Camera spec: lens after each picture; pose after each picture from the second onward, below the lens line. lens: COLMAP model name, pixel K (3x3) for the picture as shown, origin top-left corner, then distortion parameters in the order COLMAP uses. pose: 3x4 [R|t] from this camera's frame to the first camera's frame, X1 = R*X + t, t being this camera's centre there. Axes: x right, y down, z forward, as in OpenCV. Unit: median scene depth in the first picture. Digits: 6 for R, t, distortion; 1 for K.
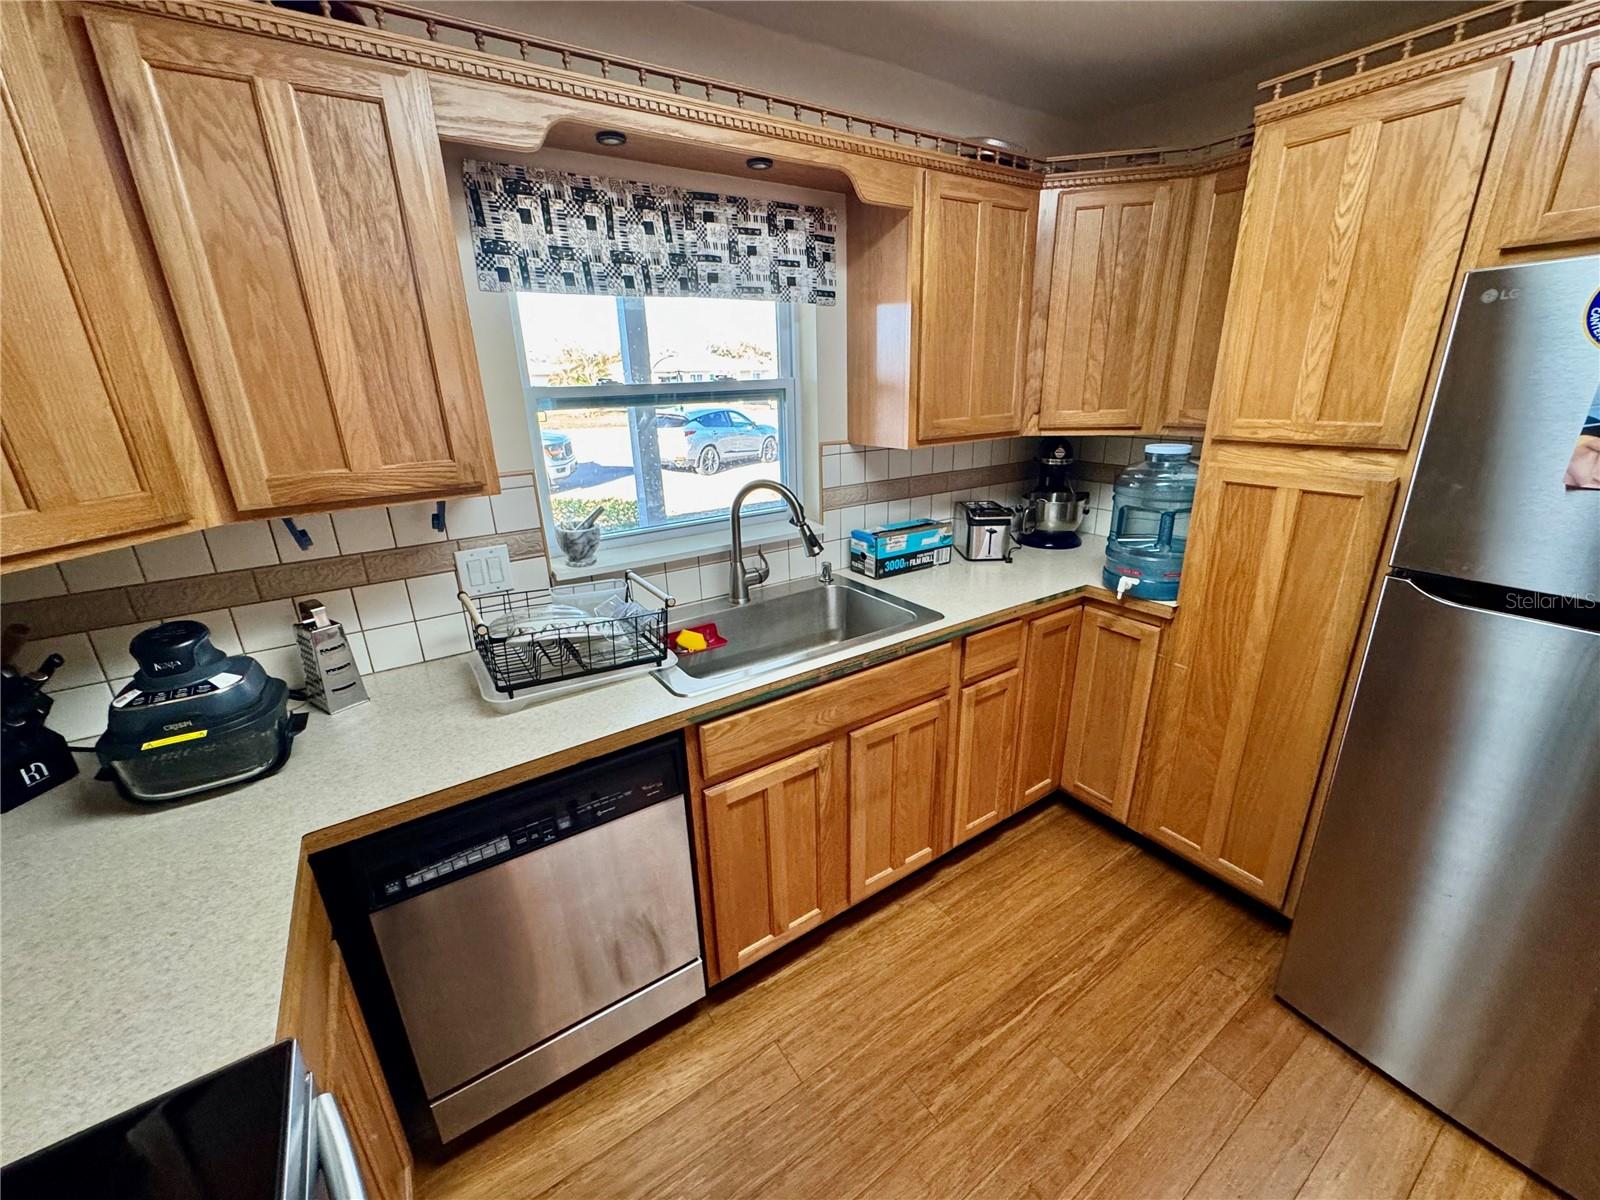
lens RADIAL K [[642.7, 0, 800.2], [0, 642.7, 598.5], [0, 0, 1]] dist [-0.005826, 0.001311]
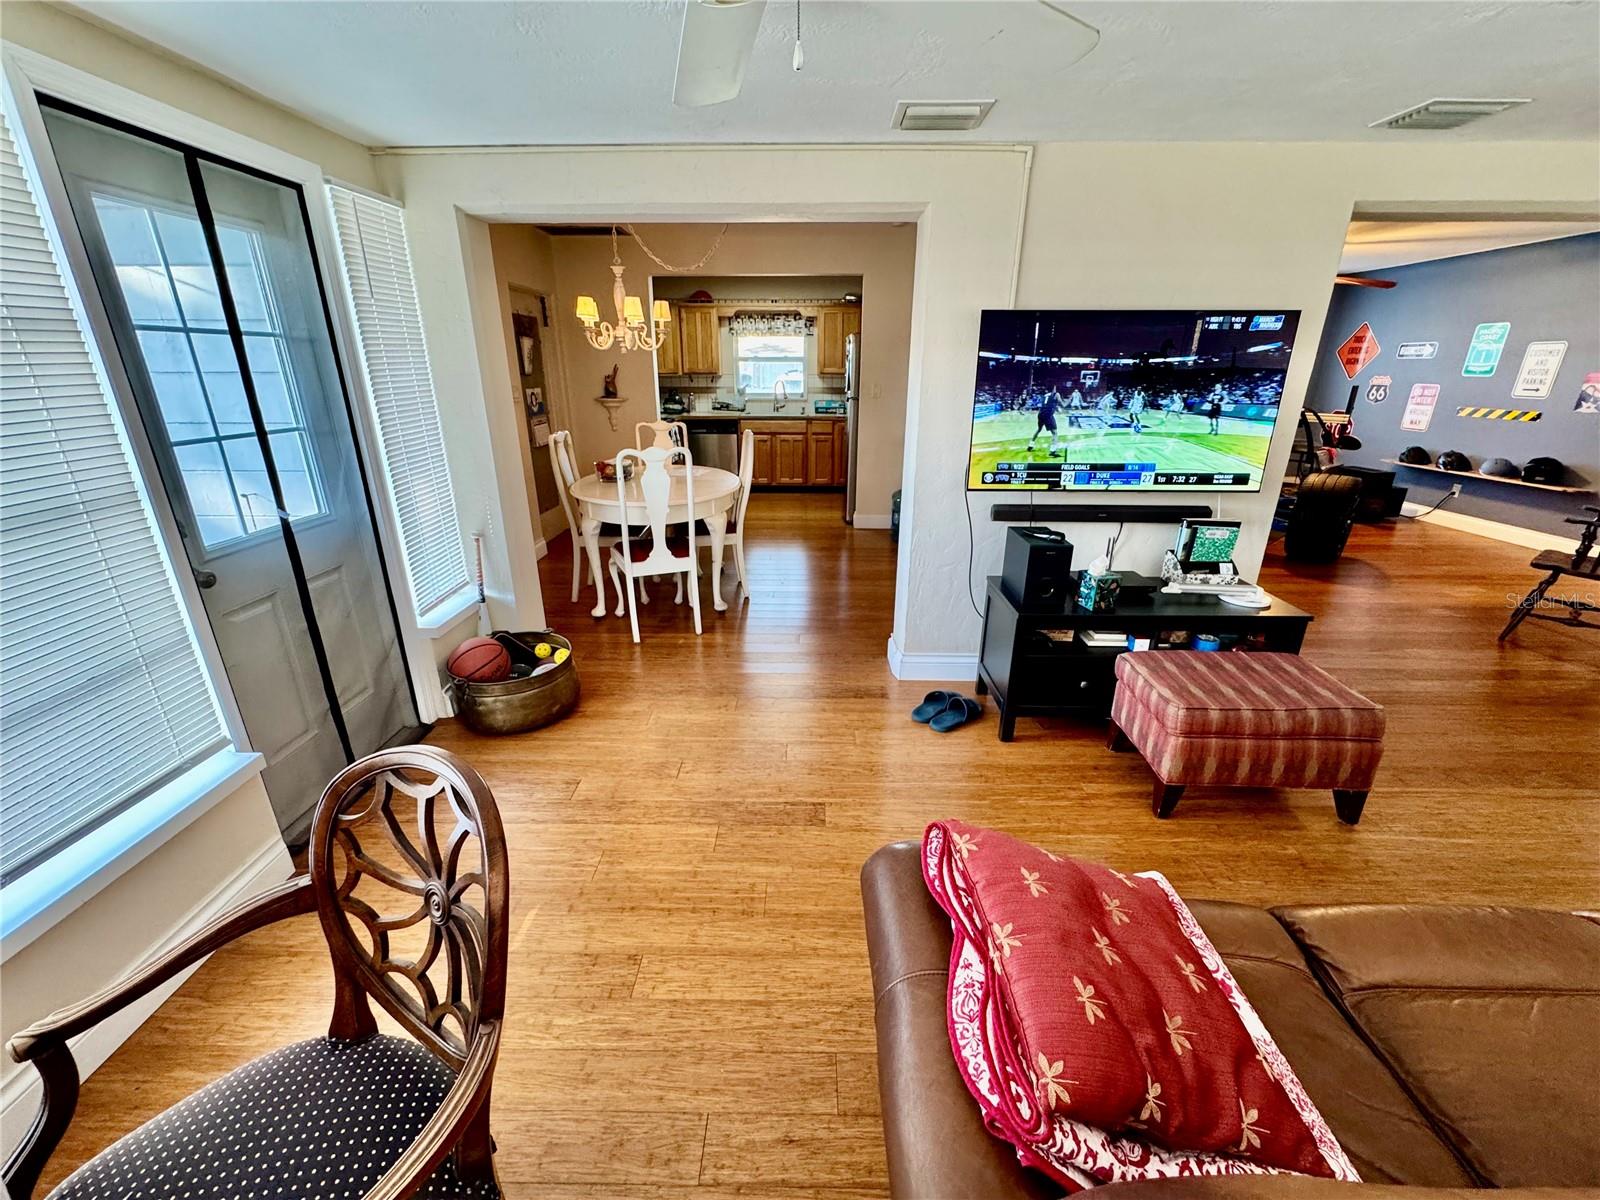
lens RADIAL K [[642.7, 0, 799.8], [0, 642.7, 598.4], [0, 0, 1]] dist [-0.005826, 0.001311]
pose [[0.819595, 0.222100, -0.528143, 2.770690], [-0.209687, 0.974132, 0.084250, 0.885027], [0.533193, 0.041693, 0.844966, -2.601839]]
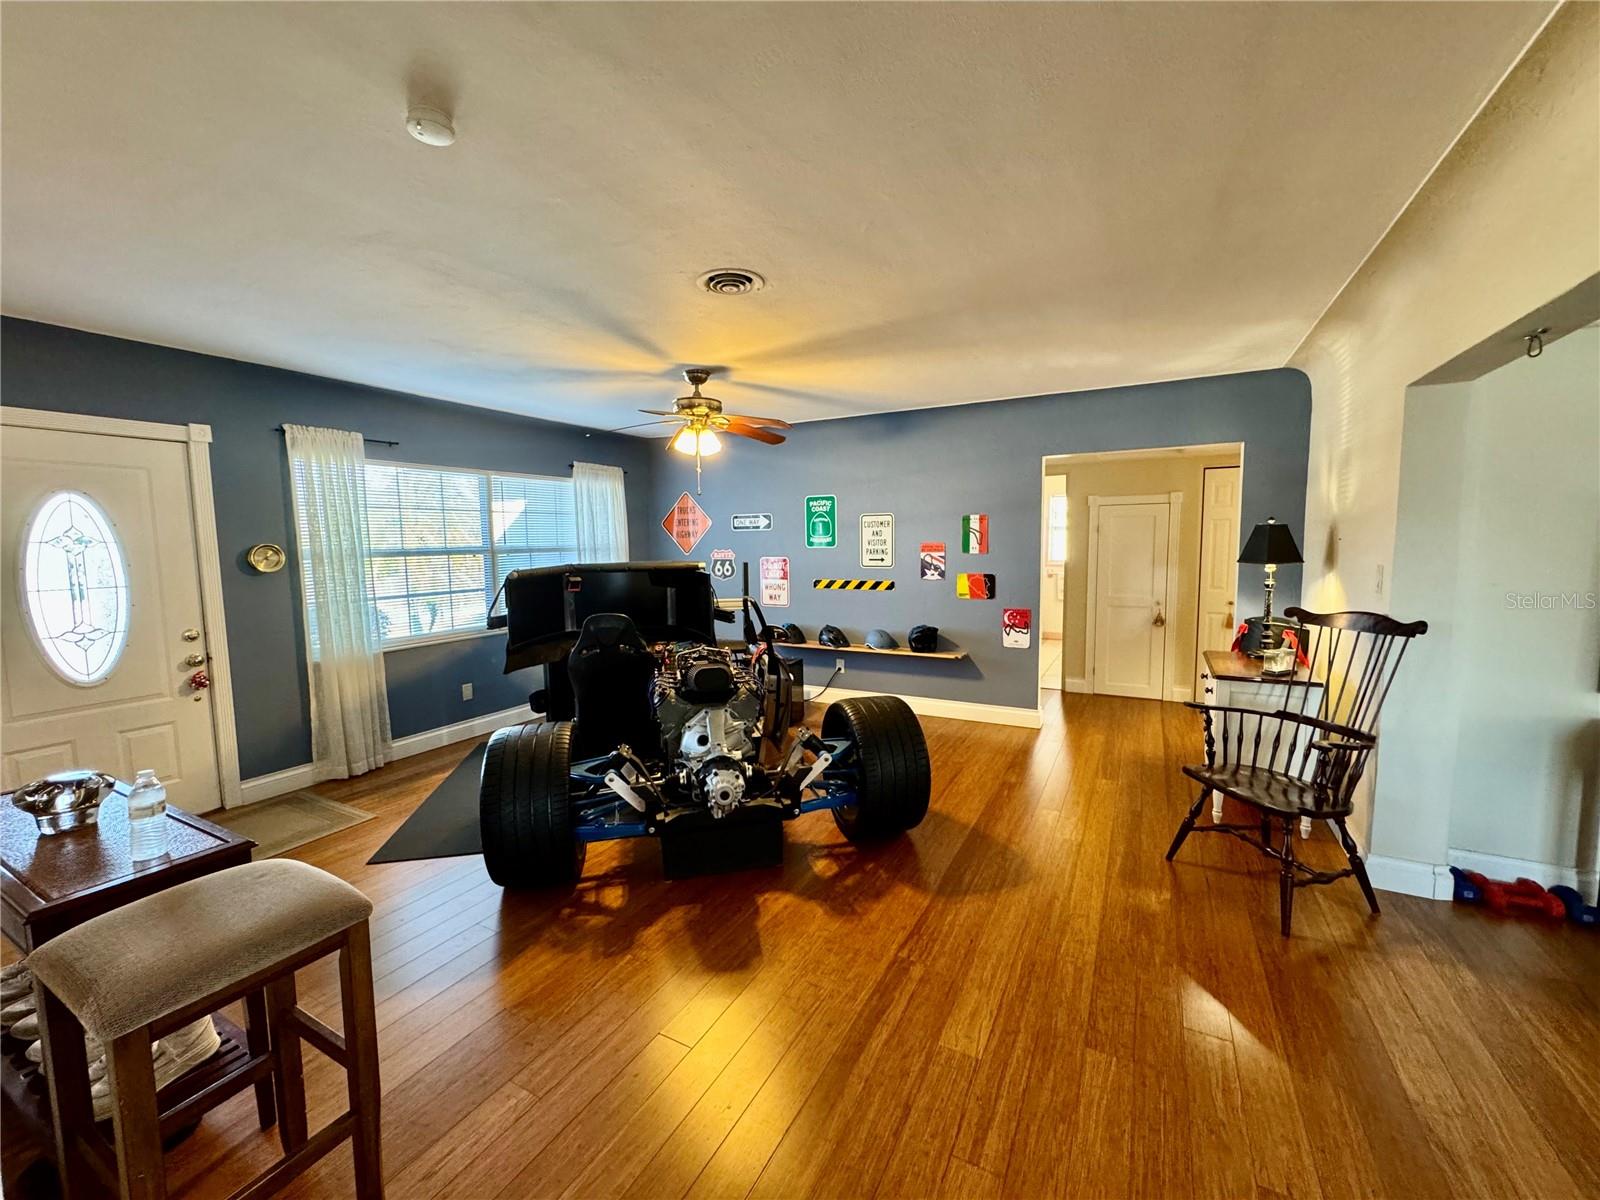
lens RADIAL K [[642.7, 0, 800.1], [0, 642.7, 597.5], [0, 0, 1]] dist [-0.005826, 0.001311]
pose [[0.886424, -0.025587, 0.462167, 2.068227], [0.139922, 0.966571, -0.214854, 0.168920], [-0.441220, 0.255119, 0.860371, -0.474877]]
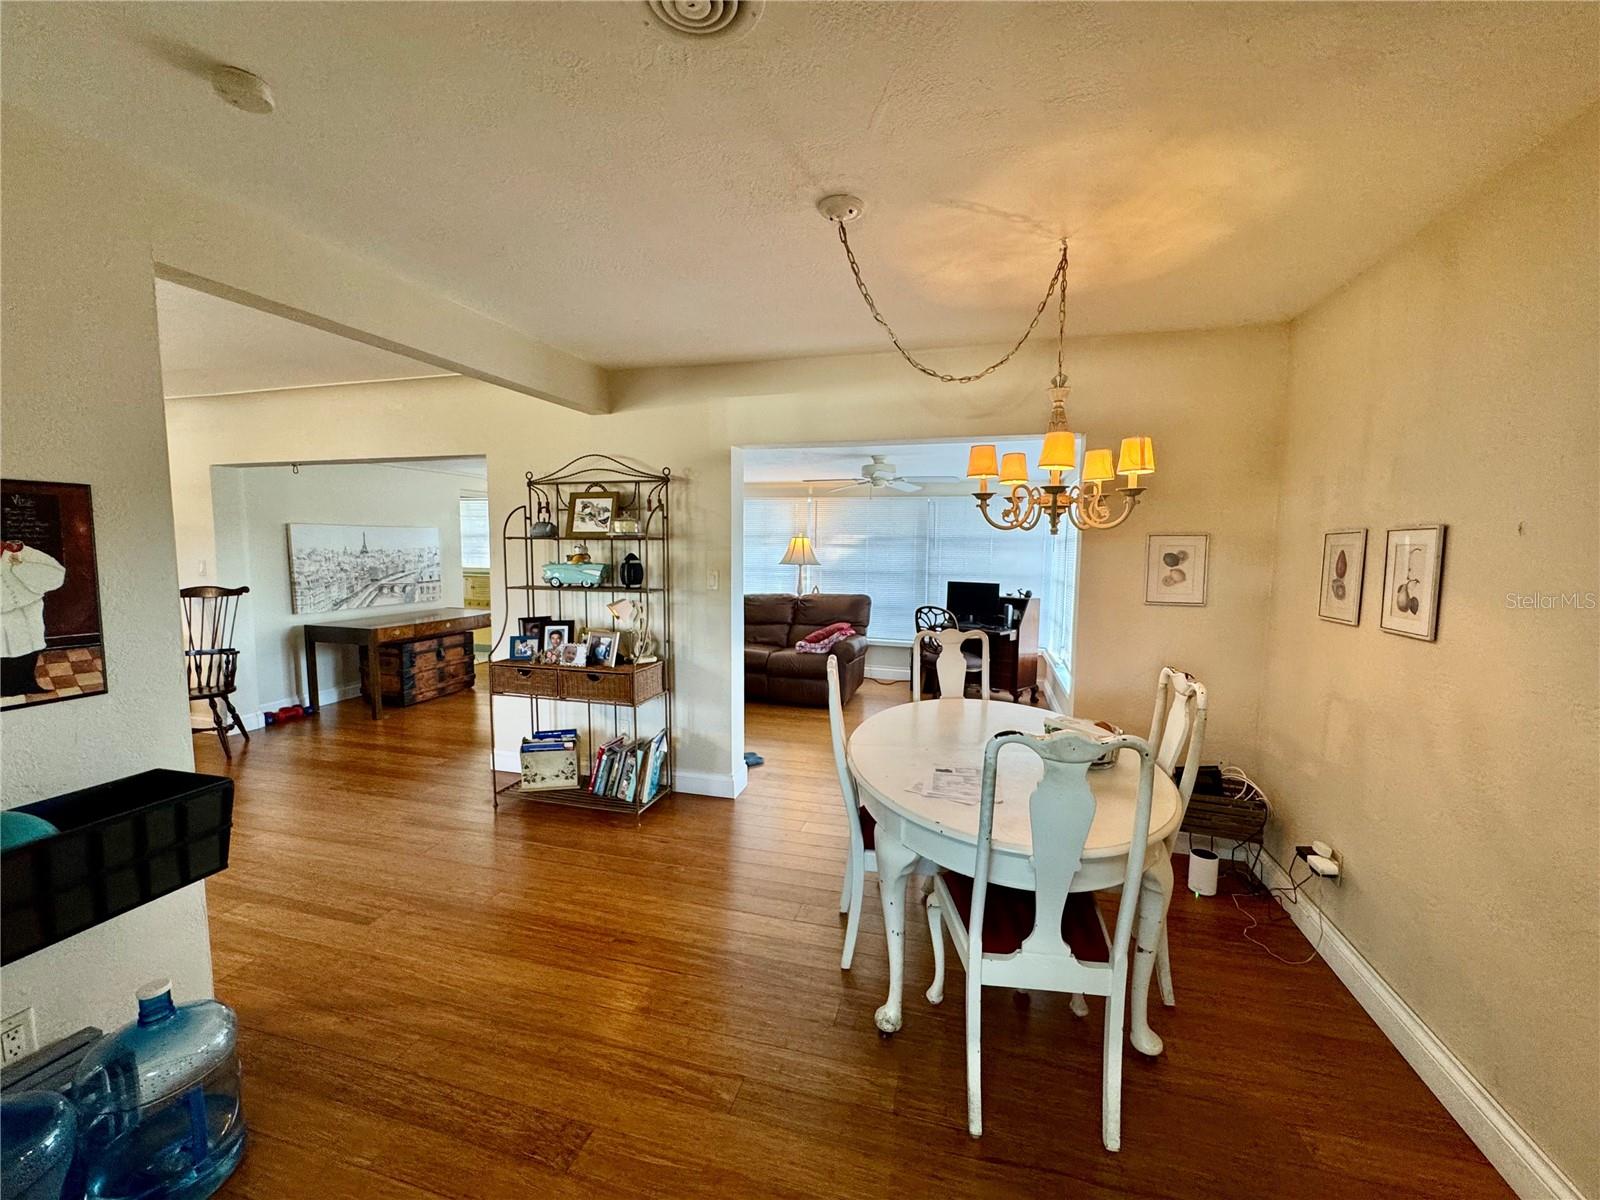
lens RADIAL K [[642.7, 0, 800.2], [0, 642.7, 598.9], [0, 0, 1]] dist [-0.005826, 0.001311]
pose [[-0.650141, -0.046337, 0.758399, 0.259129], [0.256944, 0.925927, 0.276839, 0.010642], [-0.715050, 0.374850, -0.590077, 0.061678]]
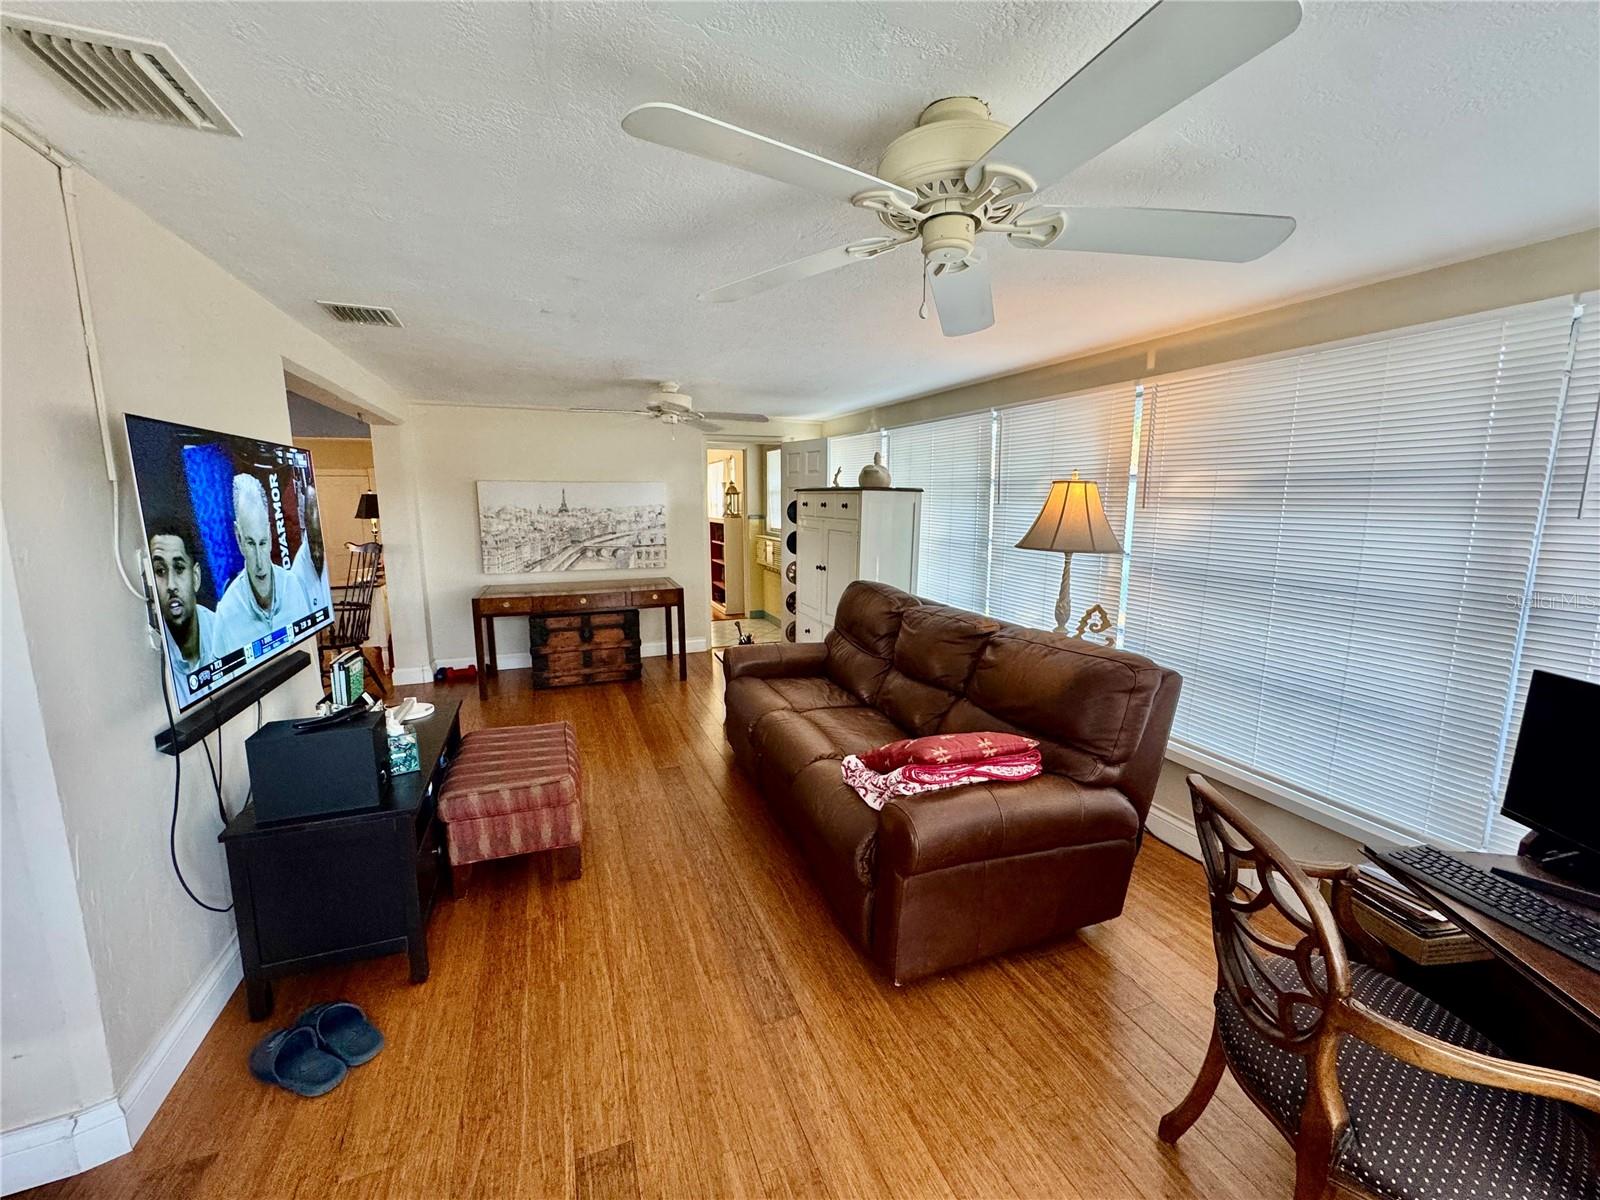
lens RADIAL K [[642.7, 0, 799.7], [0, 642.7, 597.7], [0, 0, 1]] dist [-0.005826, 0.001311]
pose [[0.218306, -0.123962, 0.967975, 1.568333], [0.315271, 0.947670, 0.050259, 0.750869], [-0.923551, 0.294203, 0.245964, -2.137866]]
